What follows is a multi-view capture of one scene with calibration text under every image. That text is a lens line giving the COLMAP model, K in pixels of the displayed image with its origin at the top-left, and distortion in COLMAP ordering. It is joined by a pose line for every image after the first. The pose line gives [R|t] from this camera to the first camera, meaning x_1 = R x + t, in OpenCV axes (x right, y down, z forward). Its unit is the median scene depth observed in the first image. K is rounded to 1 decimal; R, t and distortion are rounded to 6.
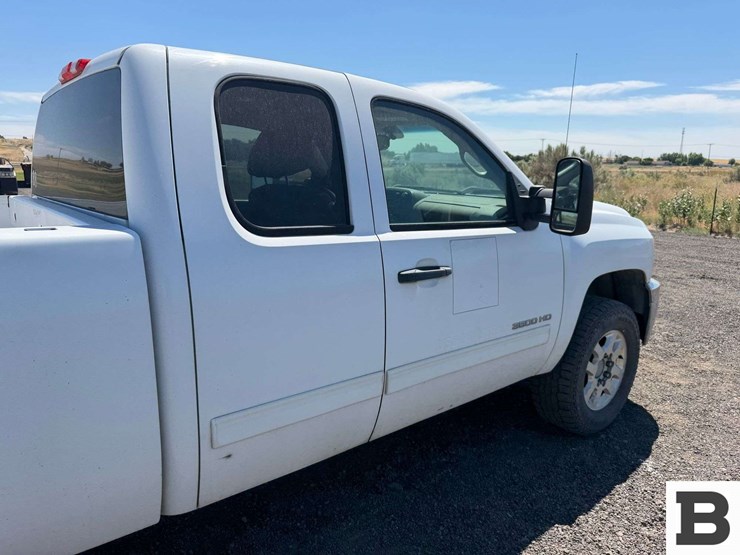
lens RADIAL K [[524.5, 0, 365.0], [0, 524.5, 278.9], [0, 0, 1]] dist [0.039390, -0.040665]
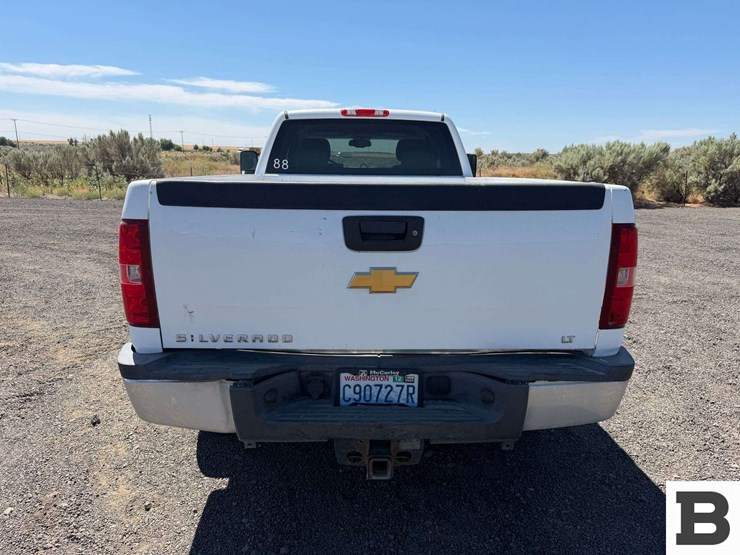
lens RADIAL K [[524.5, 0, 363.5], [0, 524.5, 275.4], [0, 0, 1]] dist [0.039390, -0.040665]
pose [[0.625697, -0.176044, 0.759942, -1.486417], [0.159029, 0.982530, 0.096672, 0.040829], [-0.763684, 0.060365, 0.642762, -0.257014]]
